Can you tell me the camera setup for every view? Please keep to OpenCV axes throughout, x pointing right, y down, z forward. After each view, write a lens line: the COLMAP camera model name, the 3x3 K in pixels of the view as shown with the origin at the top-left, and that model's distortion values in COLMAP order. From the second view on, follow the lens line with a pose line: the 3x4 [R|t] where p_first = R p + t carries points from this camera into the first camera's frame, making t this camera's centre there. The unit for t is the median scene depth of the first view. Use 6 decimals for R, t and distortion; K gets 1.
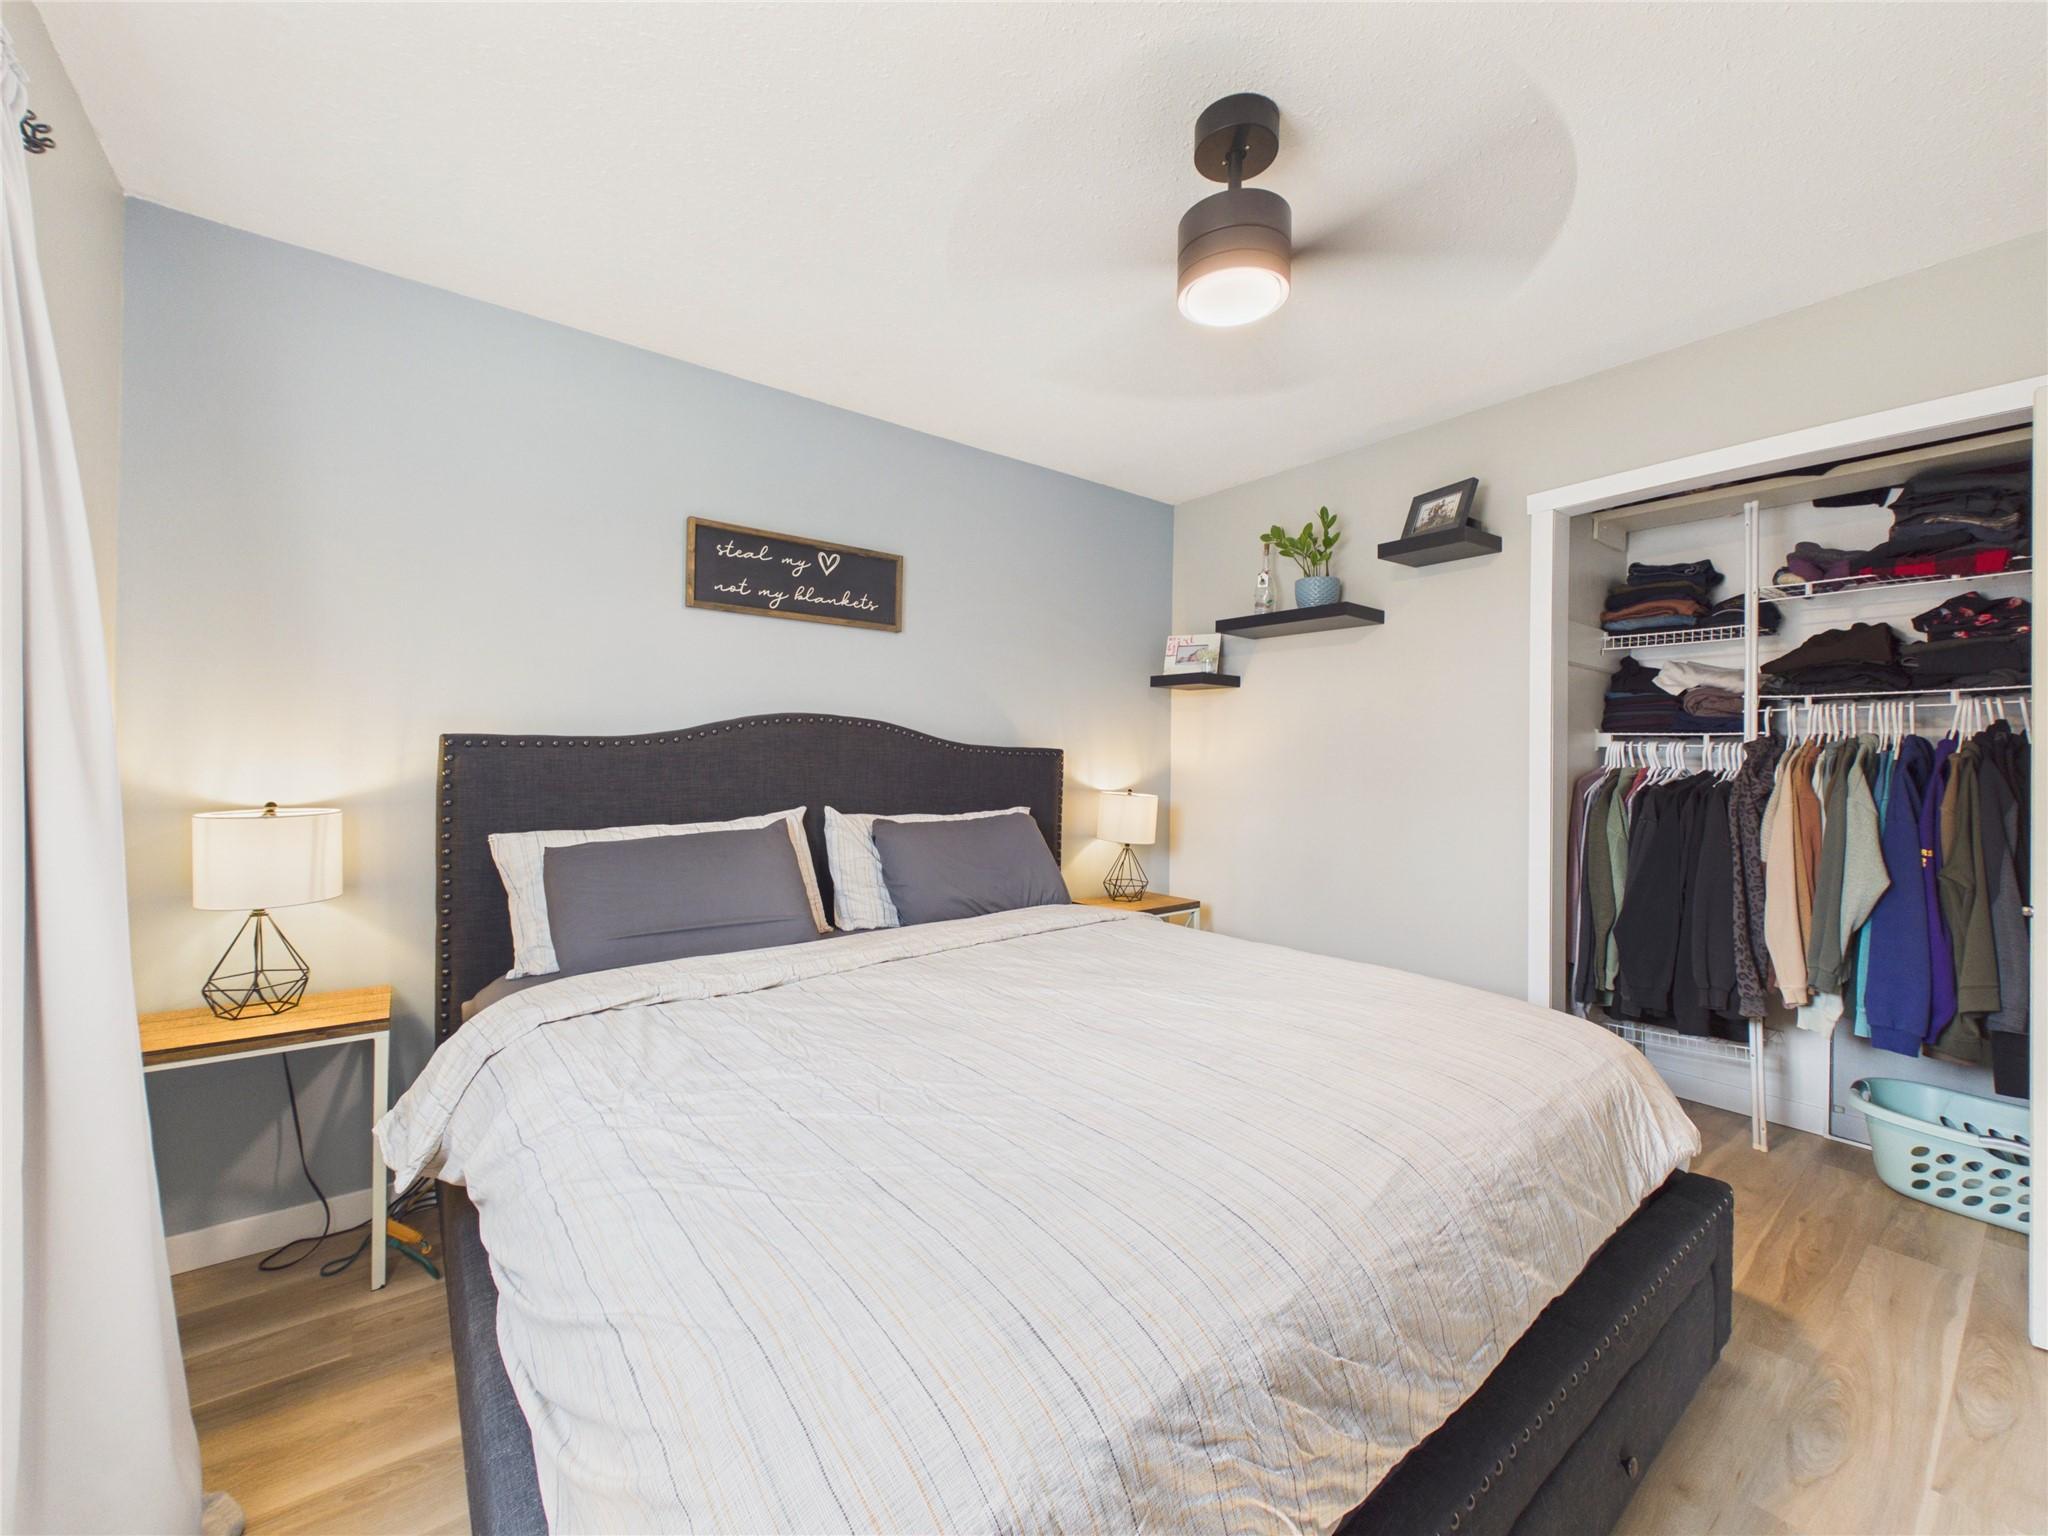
lens RADIAL K [[827.1, 0, 1023.9], [0, 827.1, 768.7], [0, 0, 1]] dist [-0.004755, -0.000122]
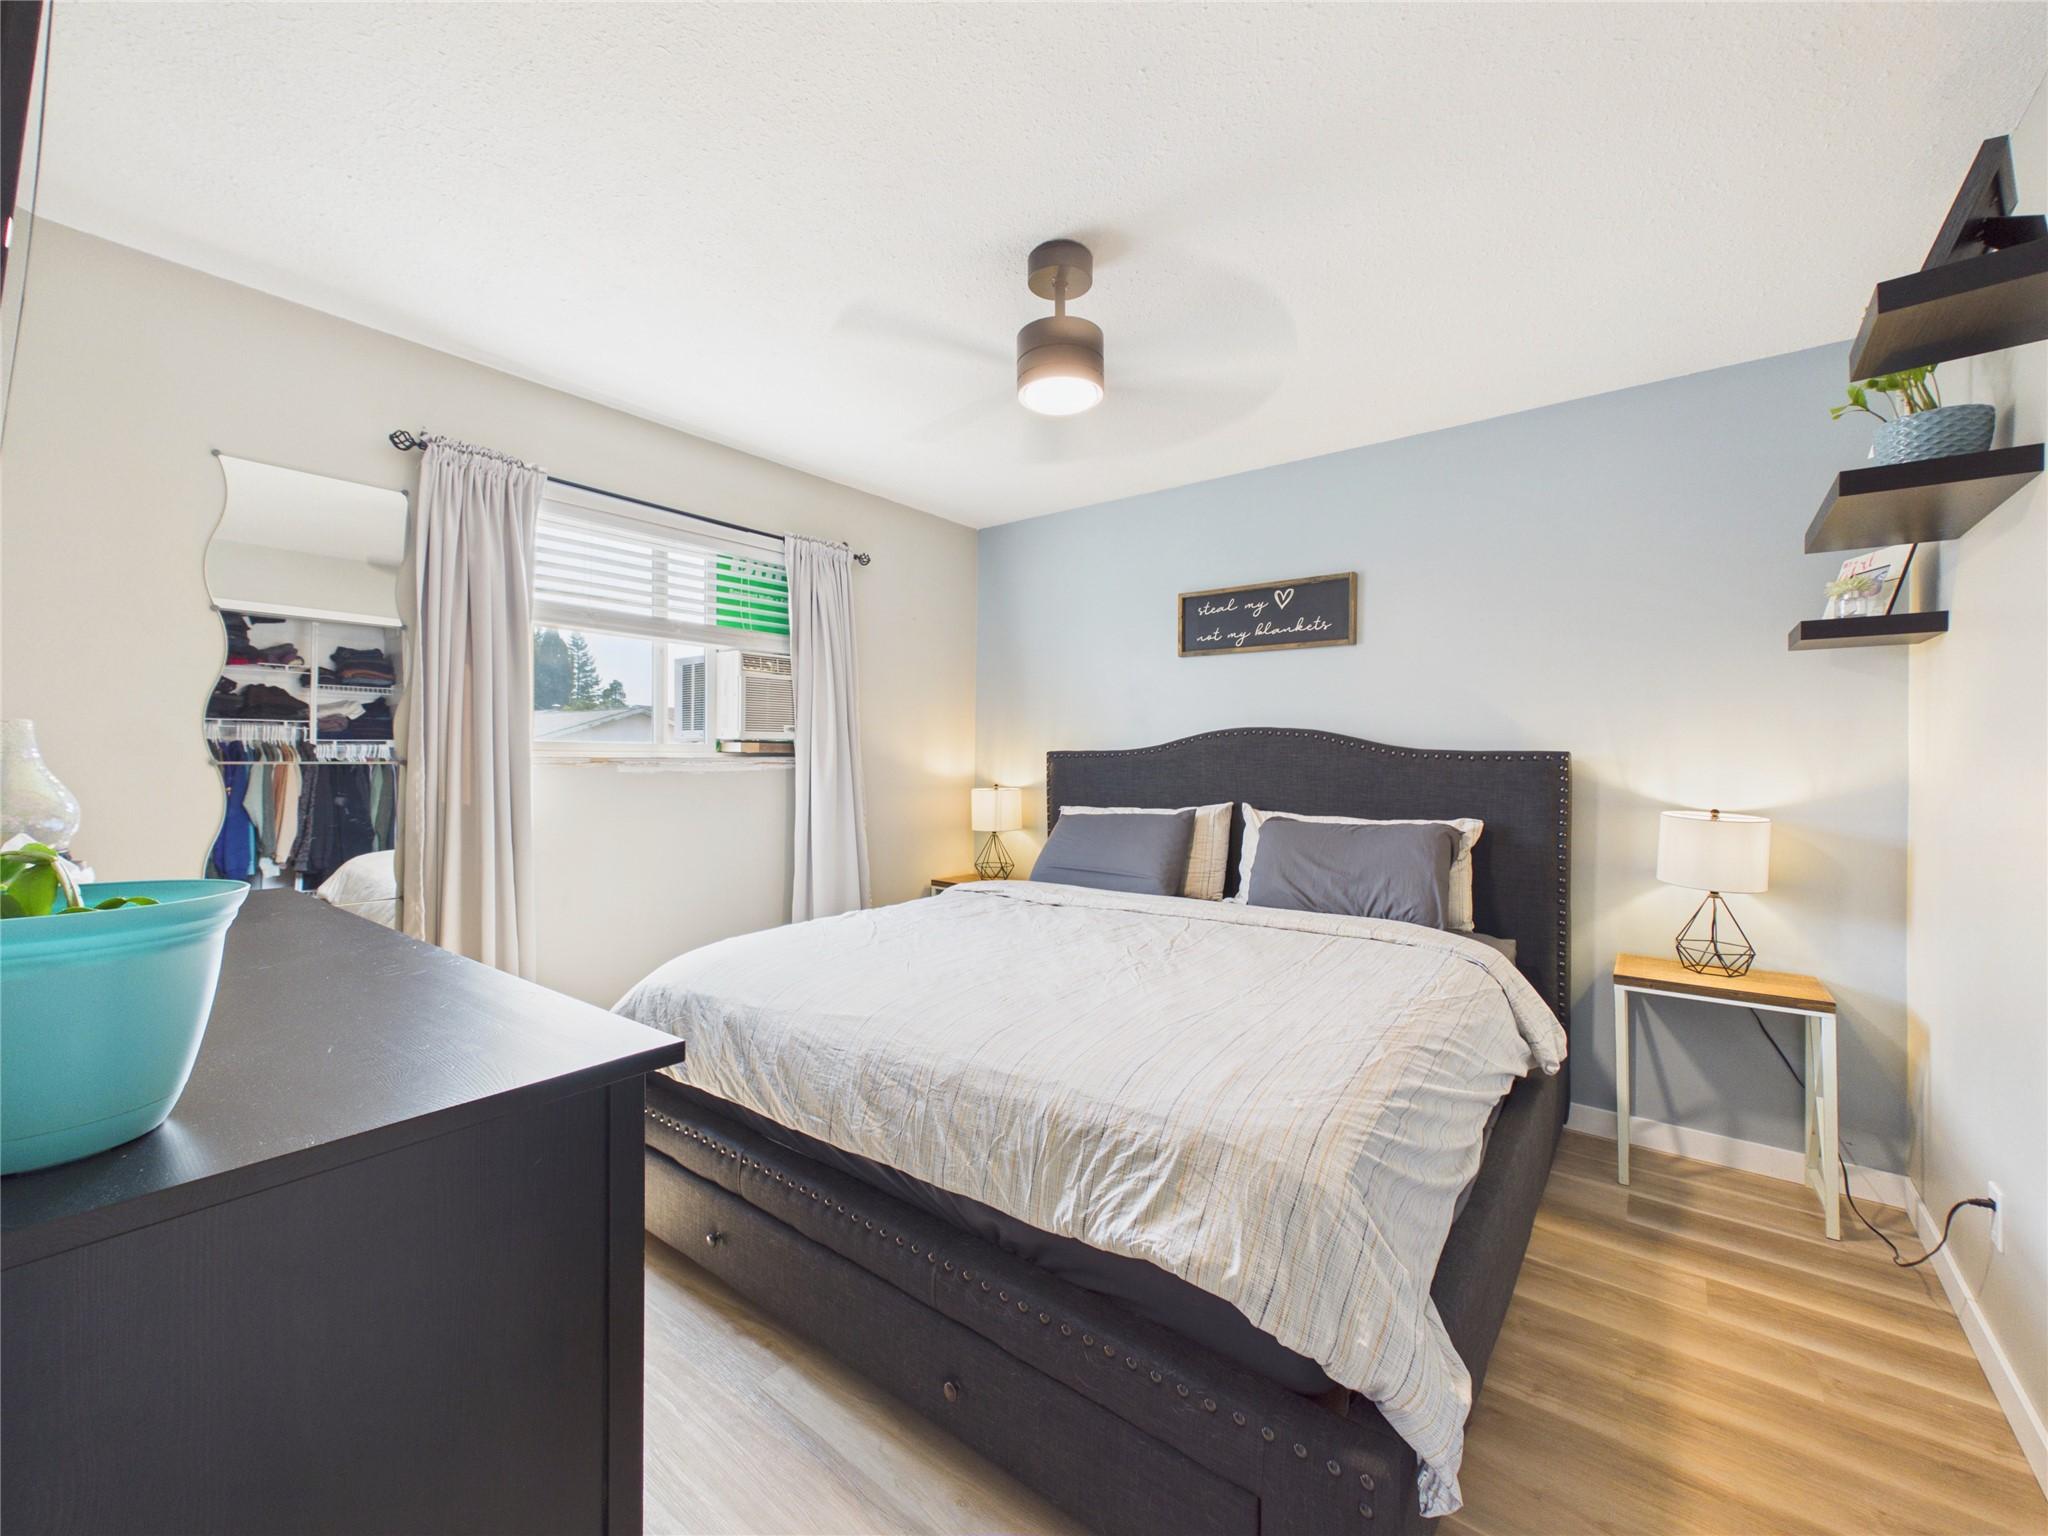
lens RADIAL K [[827.1, 0, 1025.7], [0, 827.1, 761.7], [0, 0, 1]] dist [-0.004755, -0.000122]
pose [[0.243354, -0.007332, -0.969910, 0.853195], [-0.014010, 0.999841, -0.011074, 0.002972], [0.969836, 0.016283, 0.243213, 0.375214]]
